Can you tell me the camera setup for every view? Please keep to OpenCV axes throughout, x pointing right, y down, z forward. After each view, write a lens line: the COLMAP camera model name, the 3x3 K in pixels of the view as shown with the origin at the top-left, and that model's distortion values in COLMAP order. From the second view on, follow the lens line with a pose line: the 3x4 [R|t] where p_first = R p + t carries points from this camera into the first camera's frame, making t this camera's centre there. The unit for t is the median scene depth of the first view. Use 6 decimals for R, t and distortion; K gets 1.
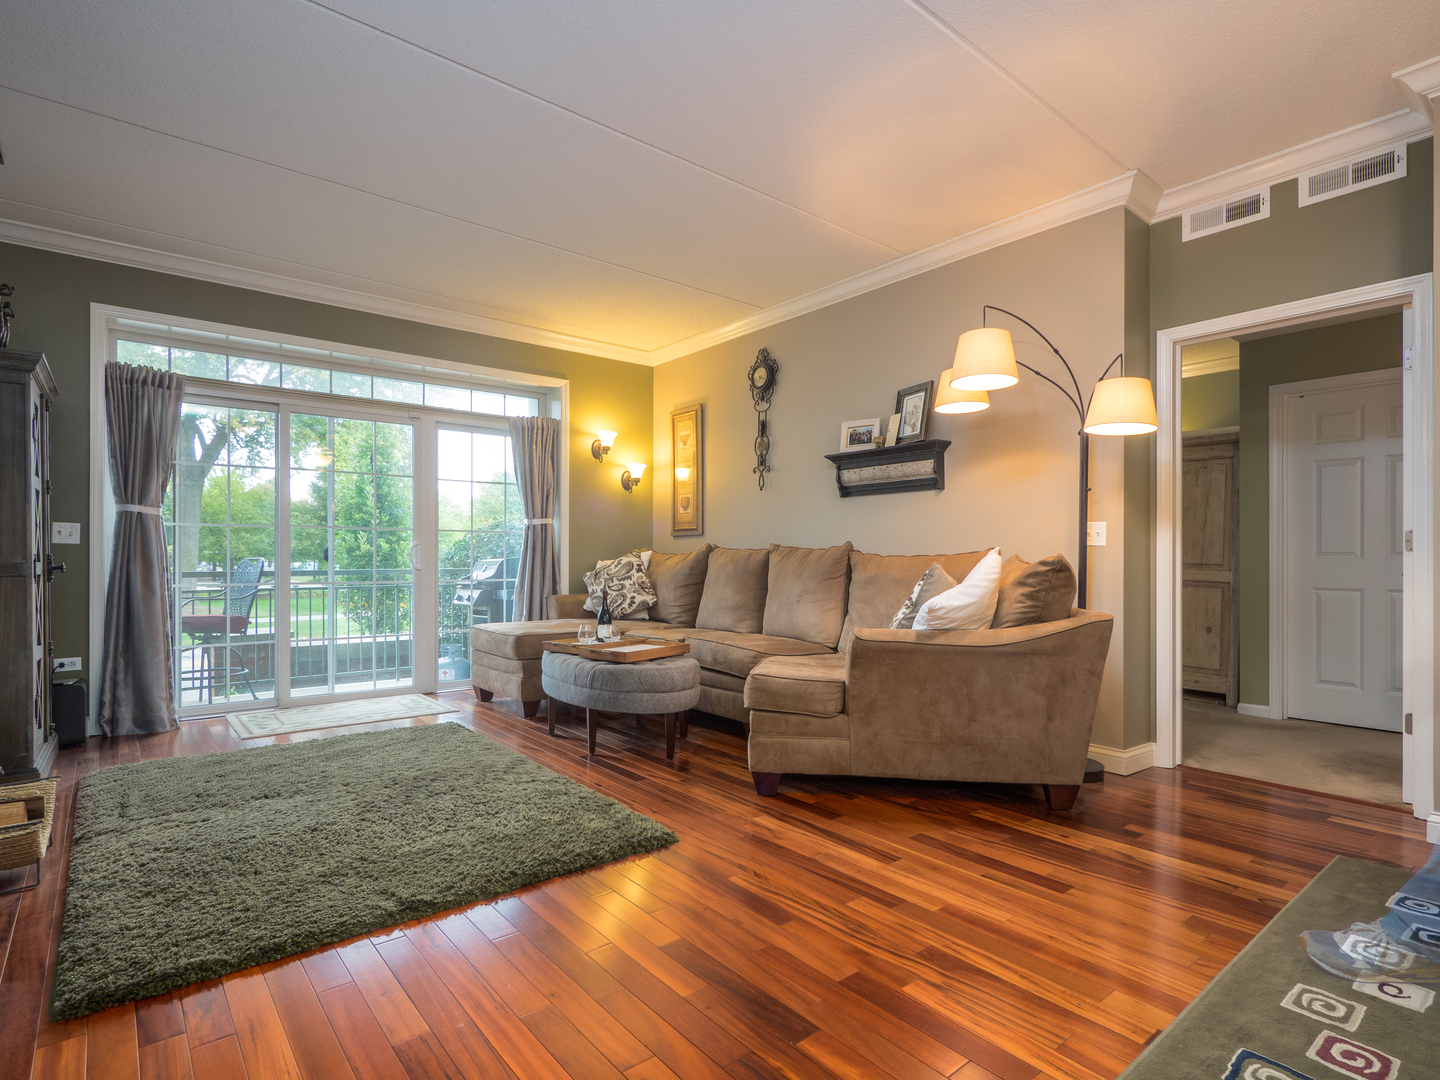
lens RADIAL K [[762.7, 0, 725.8], [0, 762.7, 553.9], [0, 0, 1]] dist [0.001348, -0.000175]
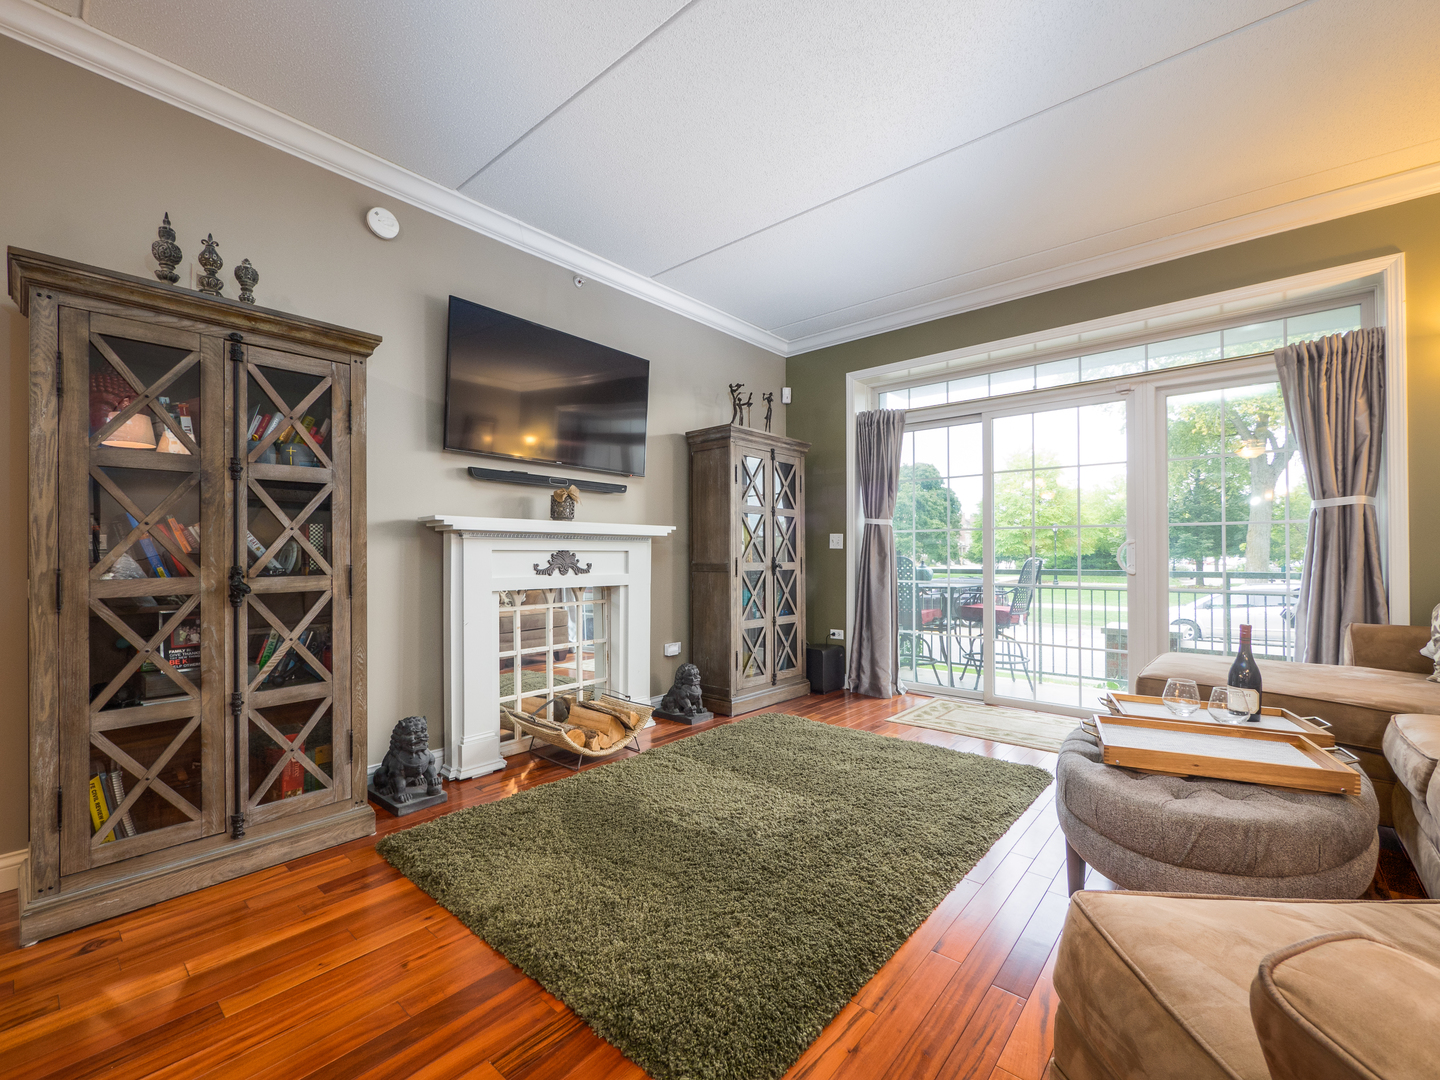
lens RADIAL K [[616.1, 0, 720.0], [0, 616.1, 540.0], [0, 0, 1]] dist [-0.001698, -0.000191]
pose [[0.169407, -0.022576, -0.985288, 0.160783], [0.007048, 0.999740, -0.021695, -0.004431], [0.985521, -0.003269, 0.169522, 0.421161]]
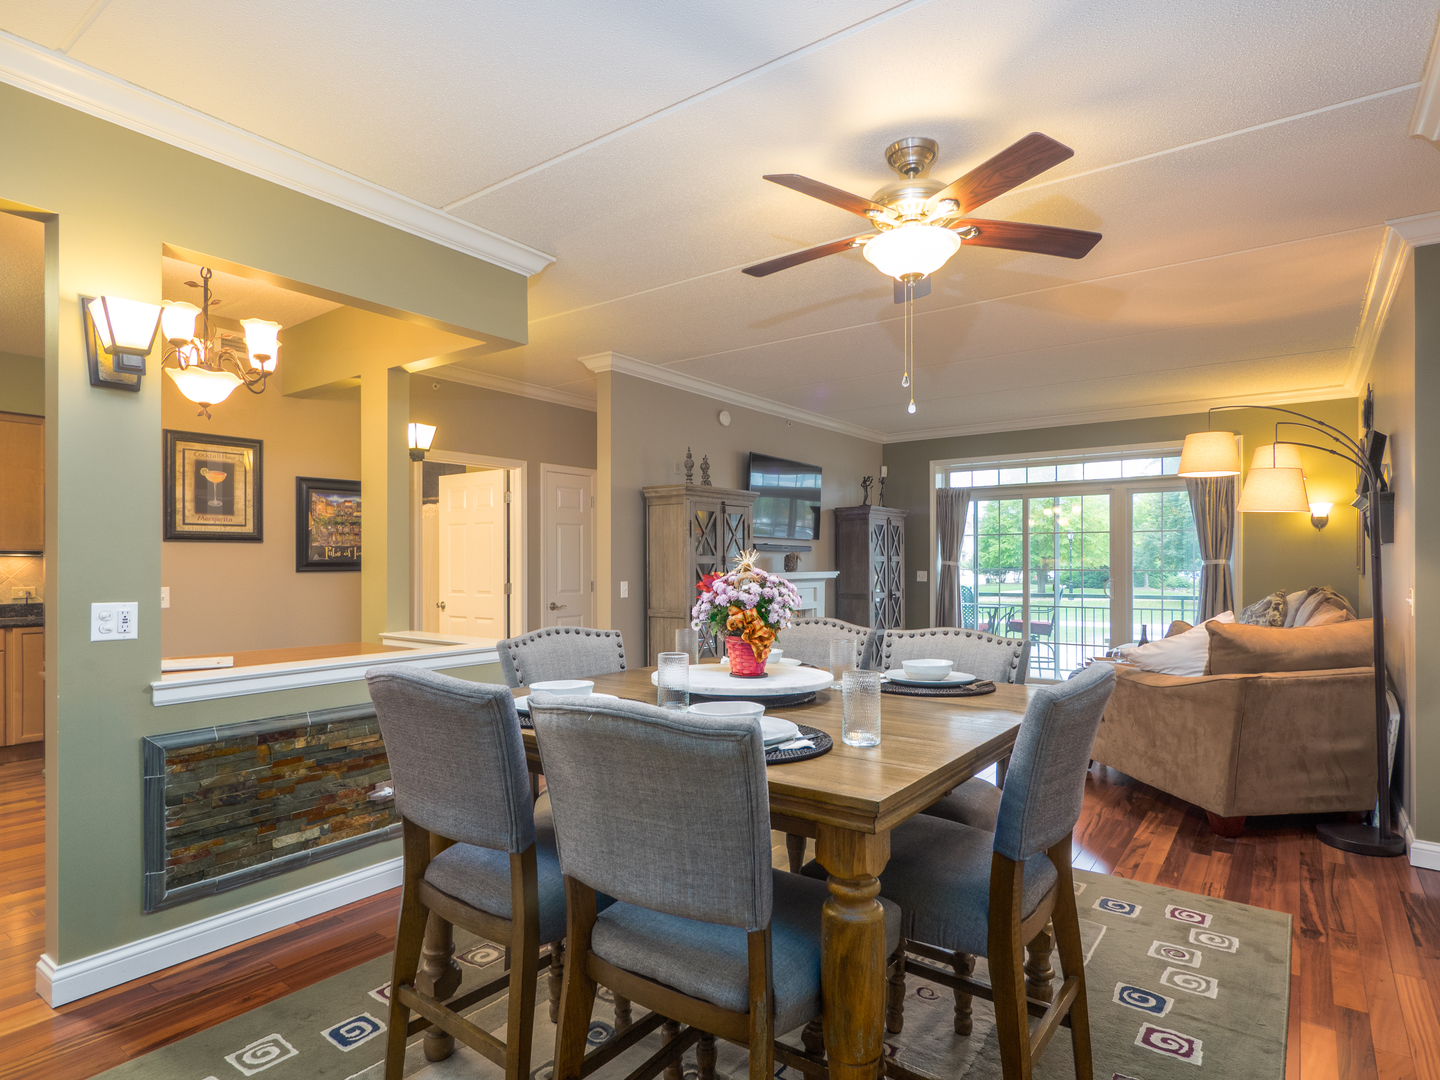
lens RADIAL K [[797.6, 0, 710.9], [0, 797.6, 548.1], [0, 0, 1]] dist [0.001622, 0.000061]
pose [[0.242415, -0.017462, -0.970015, 0.750767], [0.010235, 0.999828, -0.015441, -0.052757], [0.970119, -0.006185, 0.242552, -0.039180]]
